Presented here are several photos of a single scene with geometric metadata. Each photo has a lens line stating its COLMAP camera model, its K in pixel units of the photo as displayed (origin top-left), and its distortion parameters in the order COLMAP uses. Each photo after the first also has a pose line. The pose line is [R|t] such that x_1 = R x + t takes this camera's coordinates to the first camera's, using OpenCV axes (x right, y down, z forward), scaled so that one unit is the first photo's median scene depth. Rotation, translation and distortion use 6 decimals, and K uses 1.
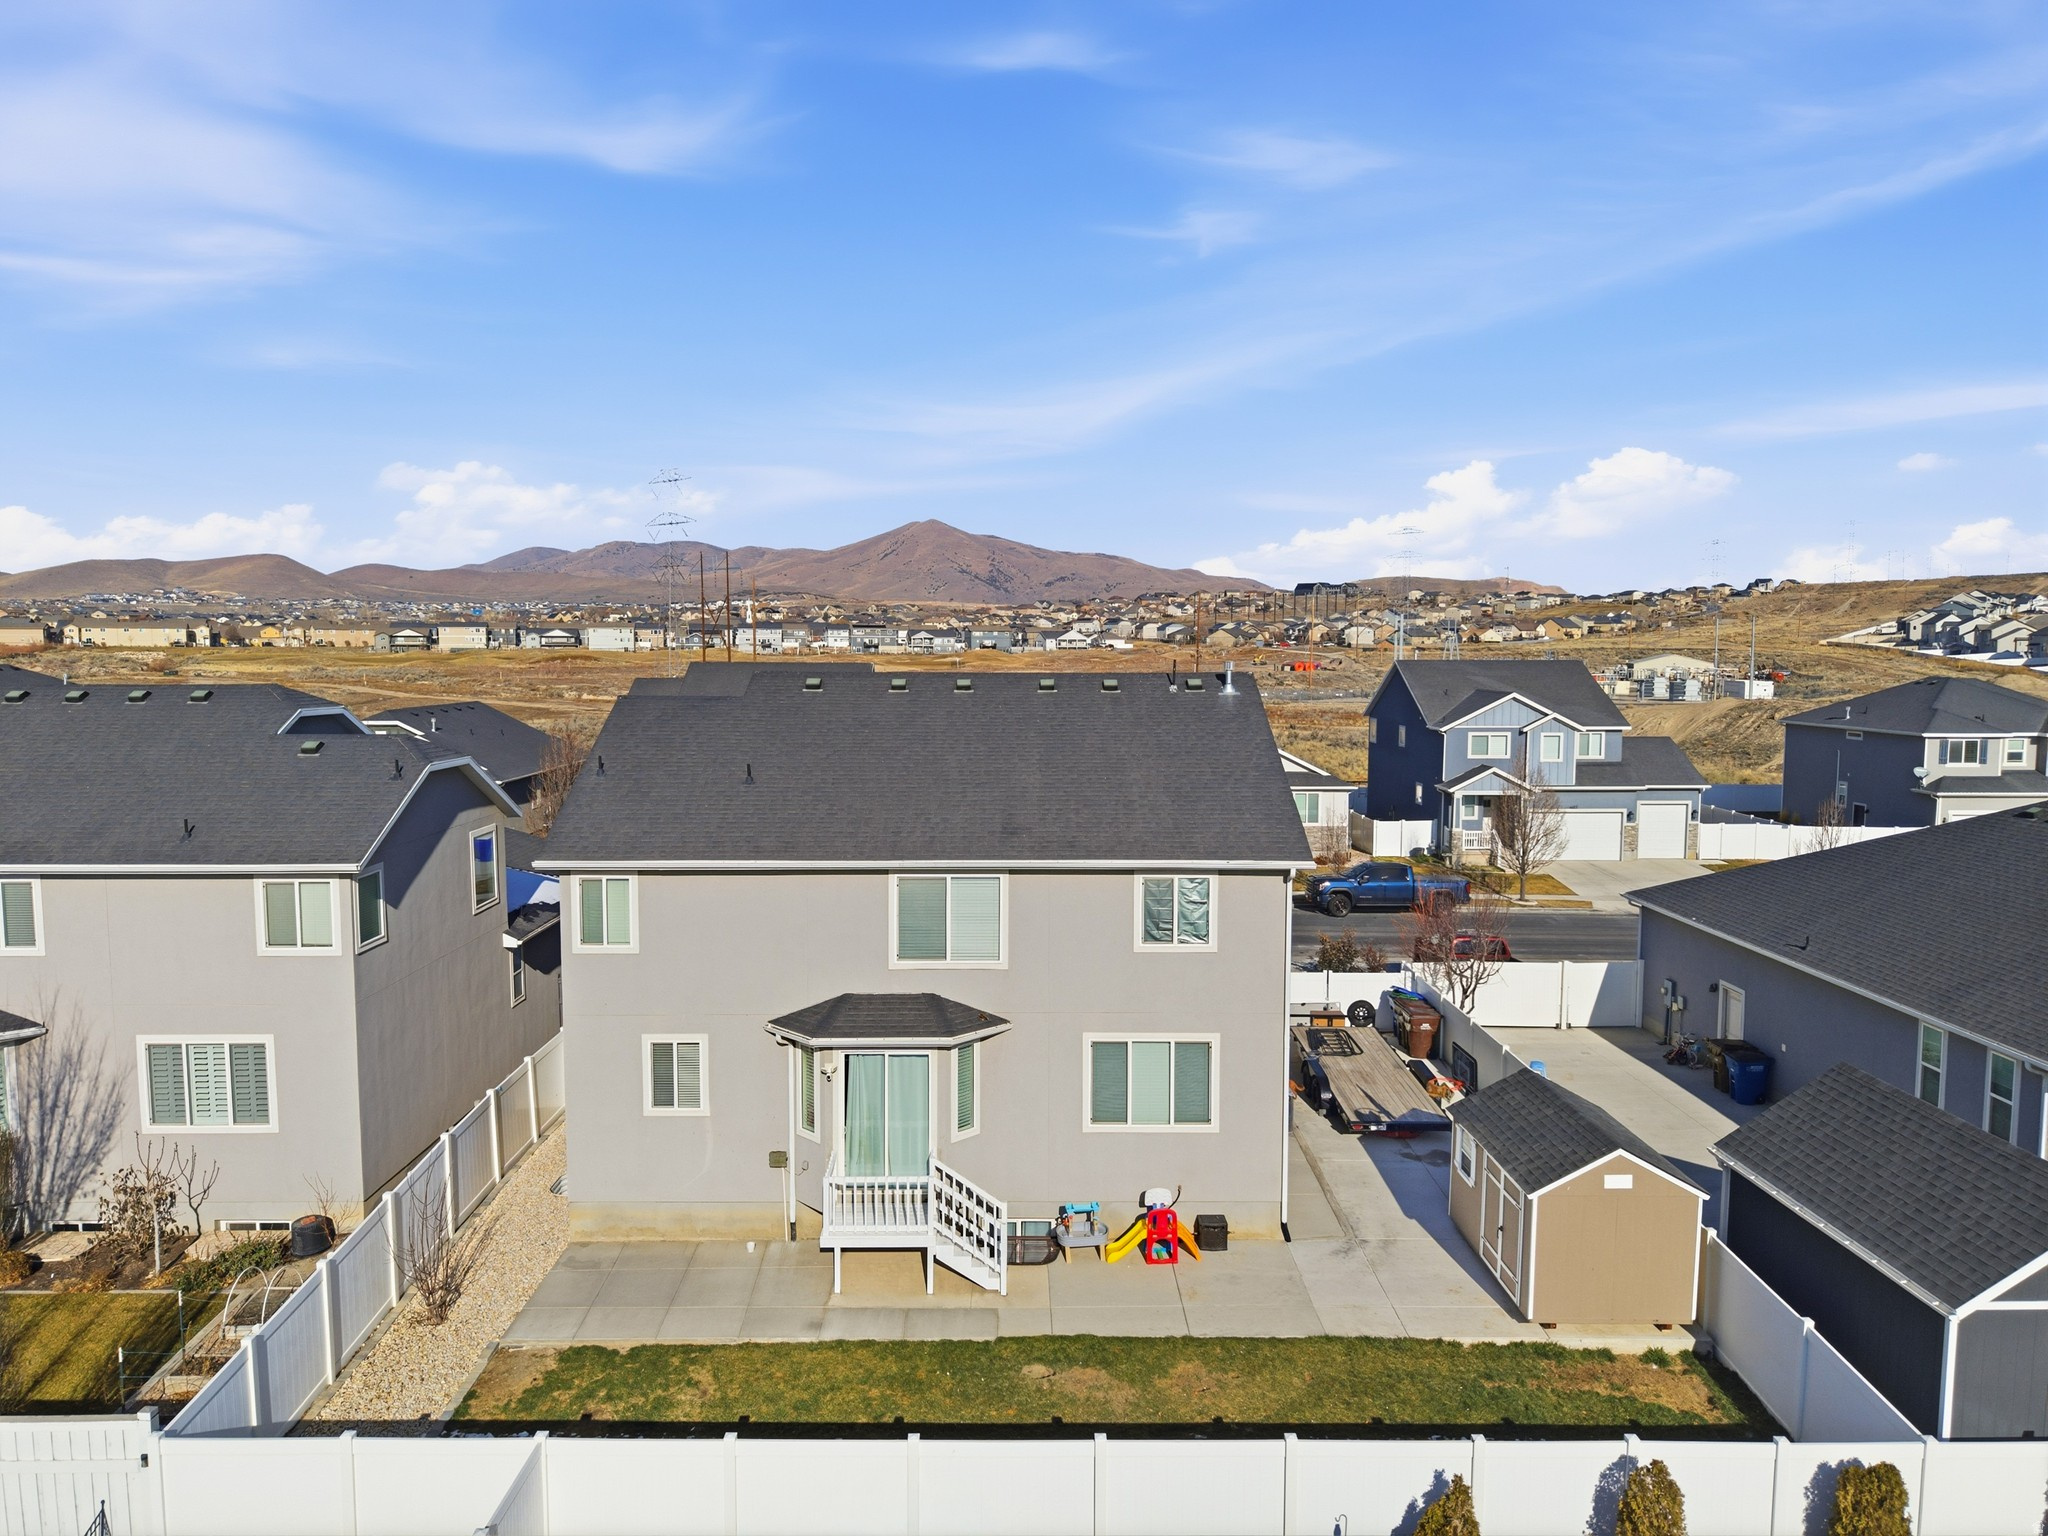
lens RADIAL K [[1357.6, 0, 1038.3], [0, 1357.6, 770.5], [0, 0, 1]] dist [0.032195, -0.030117]
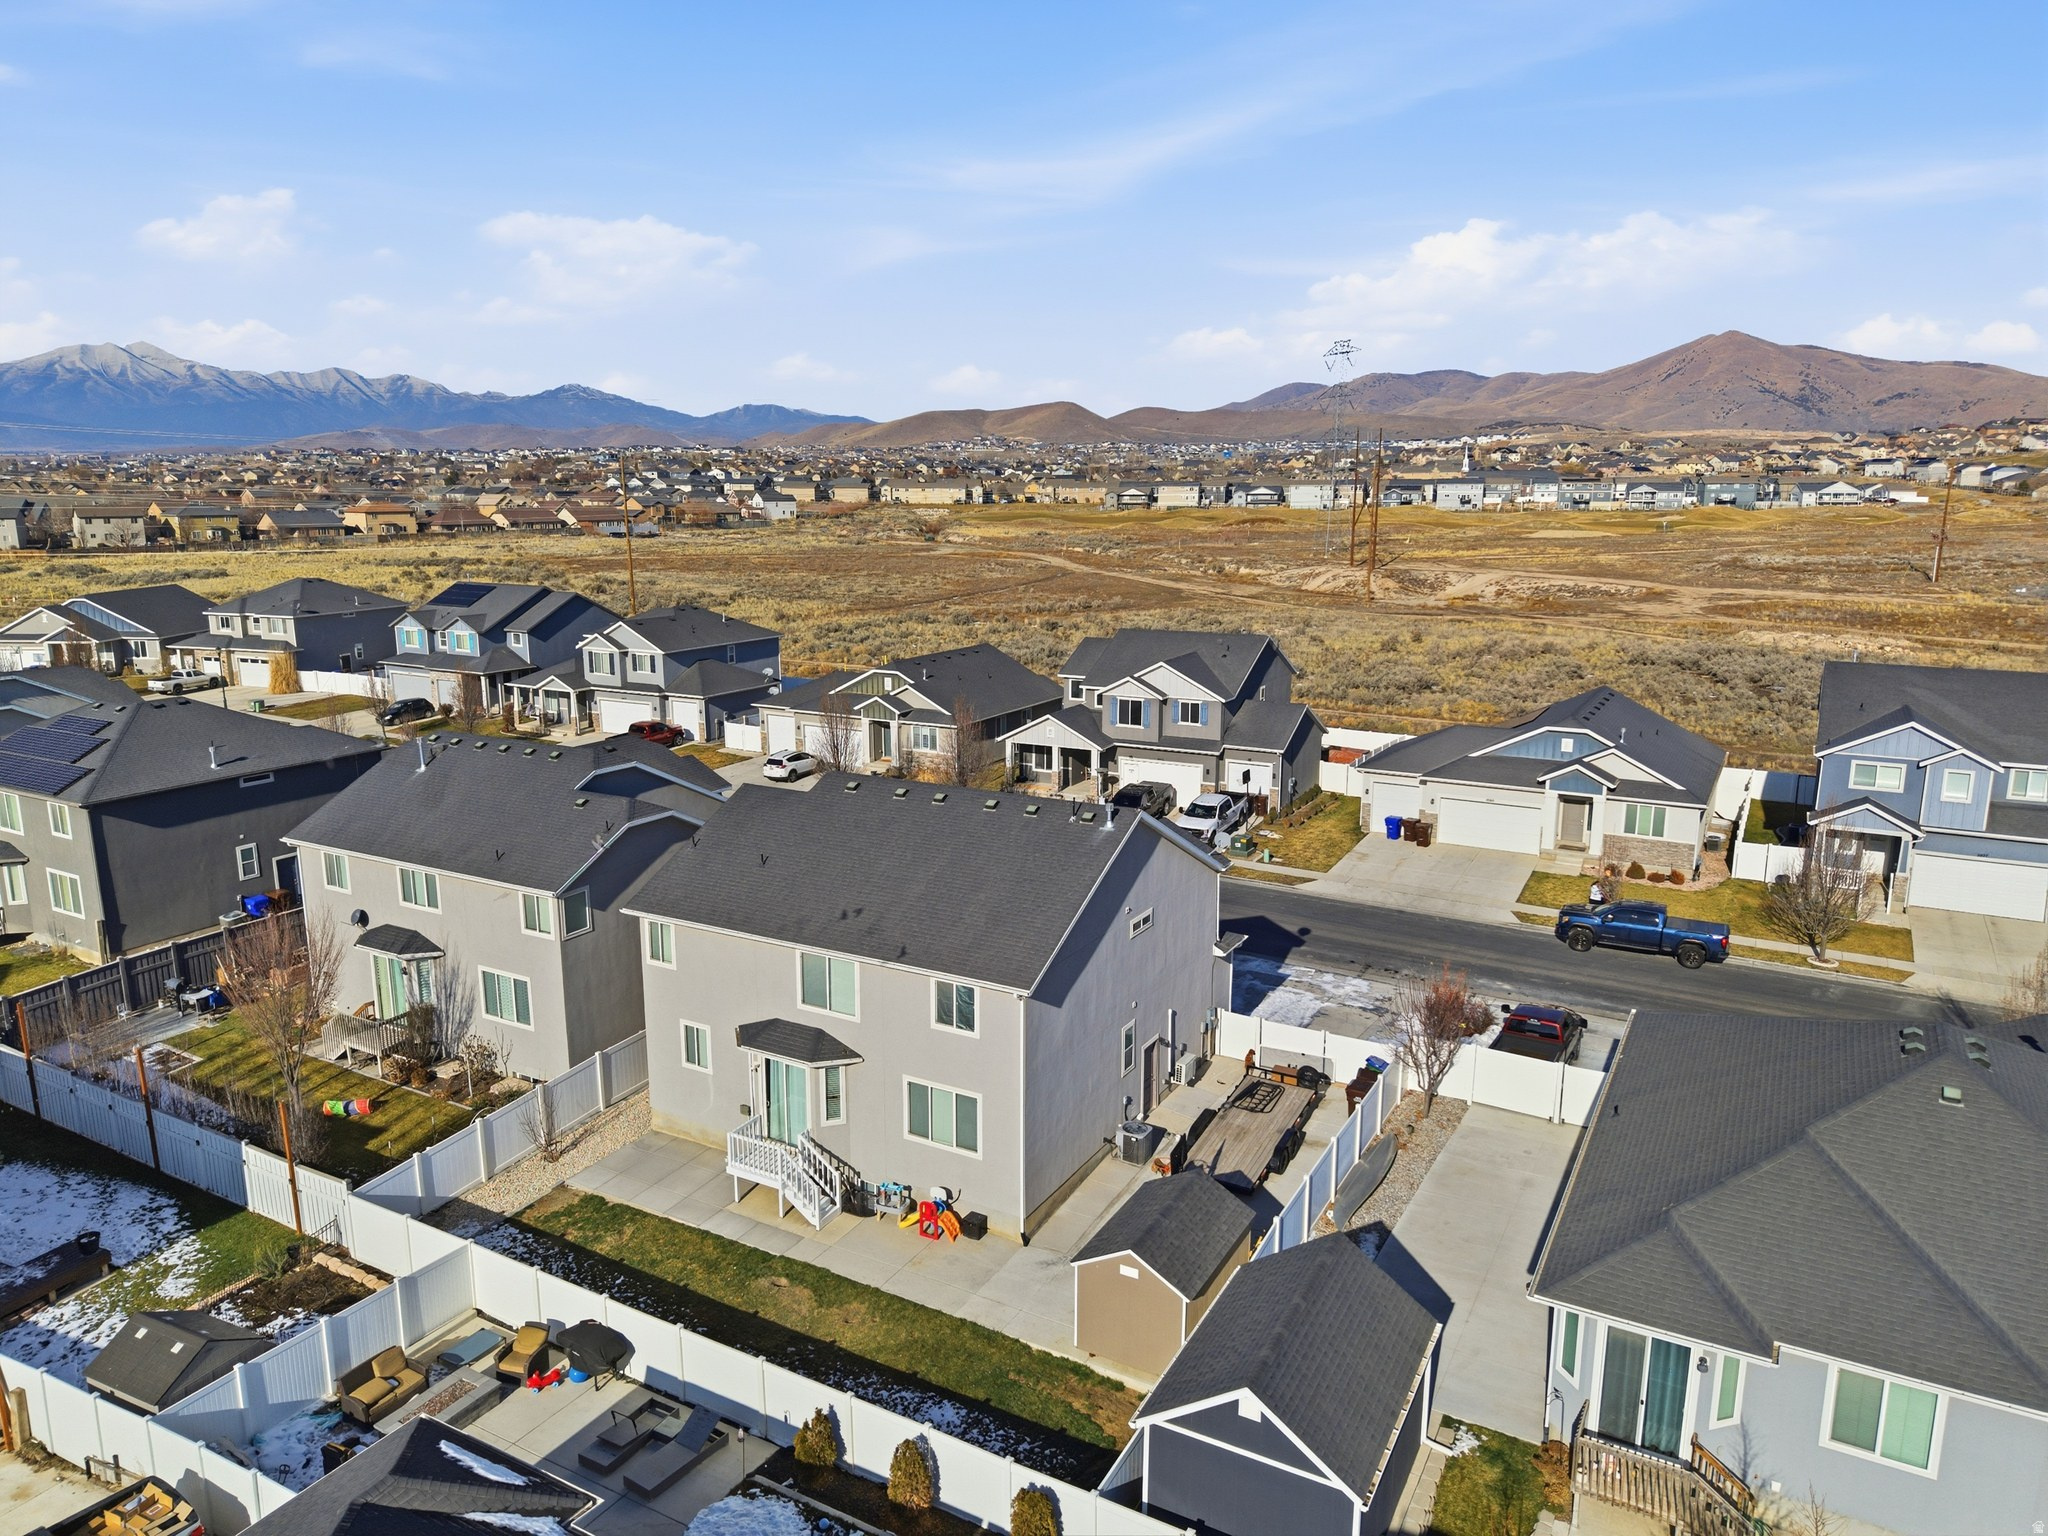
lens RADIAL K [[1357.6, 0, 1033.6], [0, 1357.6, 781.9], [0, 0, 1]] dist [0.032195, -0.030117]
pose [[0.863702, 0.104141, -0.493126, 0.829236], [-0.042219, 0.989931, 0.135111, -0.317164], [0.502231, -0.095877, 0.859402, -0.157140]]
